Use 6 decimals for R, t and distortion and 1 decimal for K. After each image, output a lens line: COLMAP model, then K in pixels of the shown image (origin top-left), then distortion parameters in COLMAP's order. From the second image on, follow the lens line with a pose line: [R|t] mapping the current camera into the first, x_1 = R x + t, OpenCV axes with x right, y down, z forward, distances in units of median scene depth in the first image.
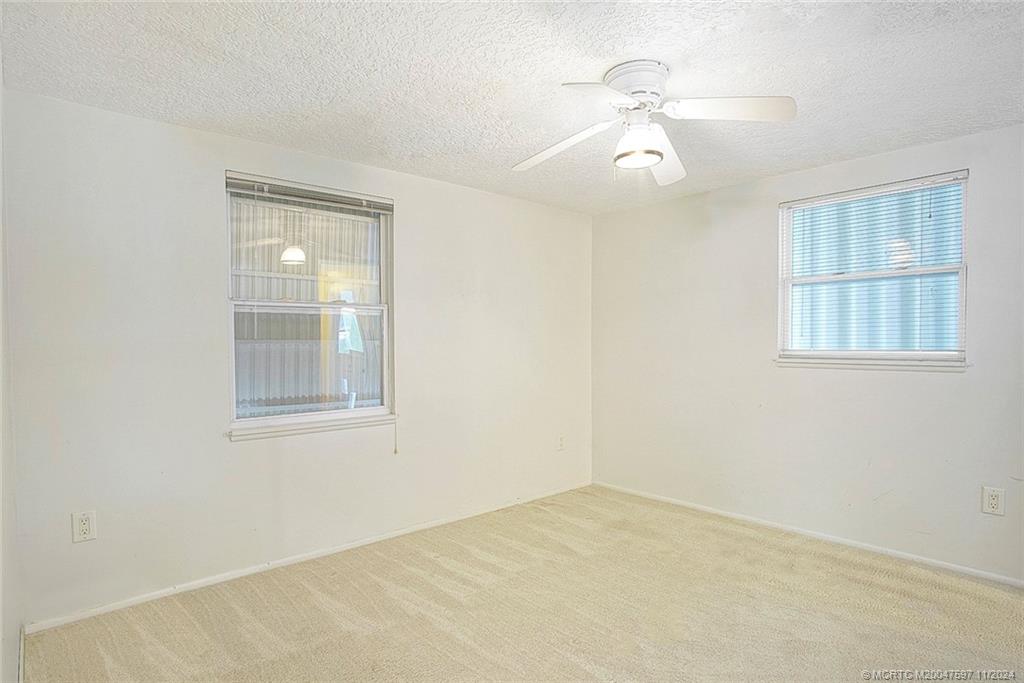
lens RADIAL K [[549.0, 0, 510.3], [0, 549.0, 343.7], [0, 0, 1]] dist [-0.028131, 0.000470]
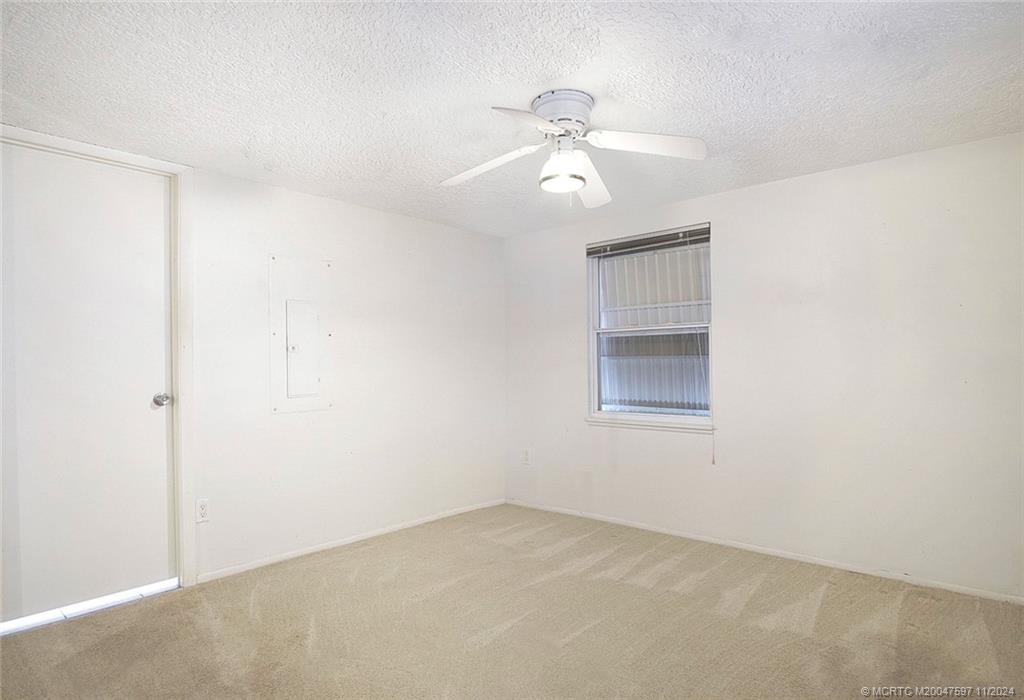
lens RADIAL K [[567.4, 0, 512.0], [0, 567.4, 350.0], [0, 0, 1]] dist [-0.000810, -0.000292]
pose [[0.124698, -0.012994, -0.992110, 0.866836], [0.013594, 0.999843, -0.011386, -0.010325], [0.992102, -0.012066, 0.124855, 0.511920]]
